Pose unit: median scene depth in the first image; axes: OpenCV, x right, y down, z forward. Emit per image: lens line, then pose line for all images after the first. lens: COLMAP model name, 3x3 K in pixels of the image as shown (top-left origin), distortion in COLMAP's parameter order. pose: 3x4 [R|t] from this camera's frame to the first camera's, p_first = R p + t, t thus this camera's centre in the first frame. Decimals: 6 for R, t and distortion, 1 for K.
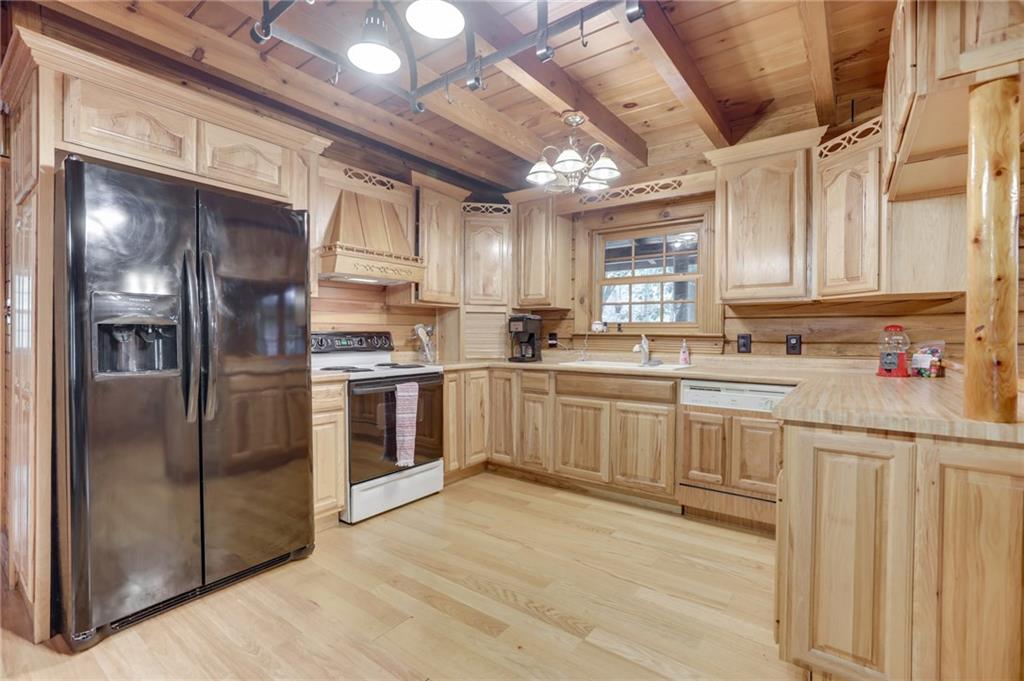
lens RADIAL K [[462.9, 0, 504.9], [0, 462.9, 342.2], [0, 0, 1]] dist [-0.026035, 0.012247]
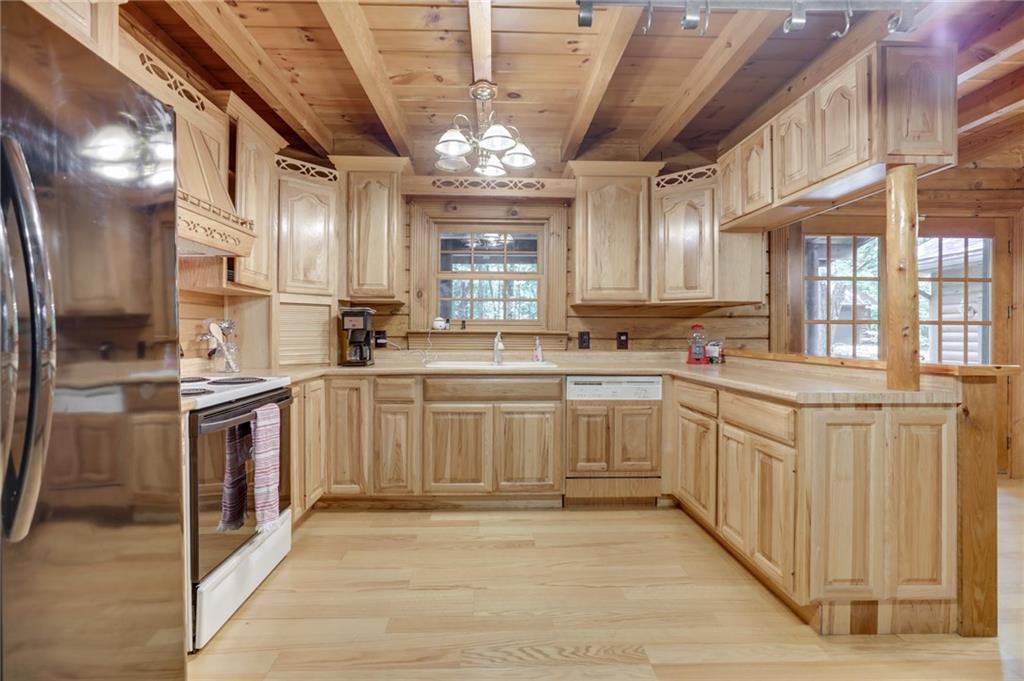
lens RADIAL K [[469.1, 0, 515.2], [0, 469.1, 333.7], [0, 0, 1]] dist [-0.028272, 0.011826]
pose [[0.781120, -0.004478, 0.624365, -0.325717], [0.012023, 0.999897, -0.007871, -0.005955], [-0.624265, 0.013655, 0.781093, 0.228916]]
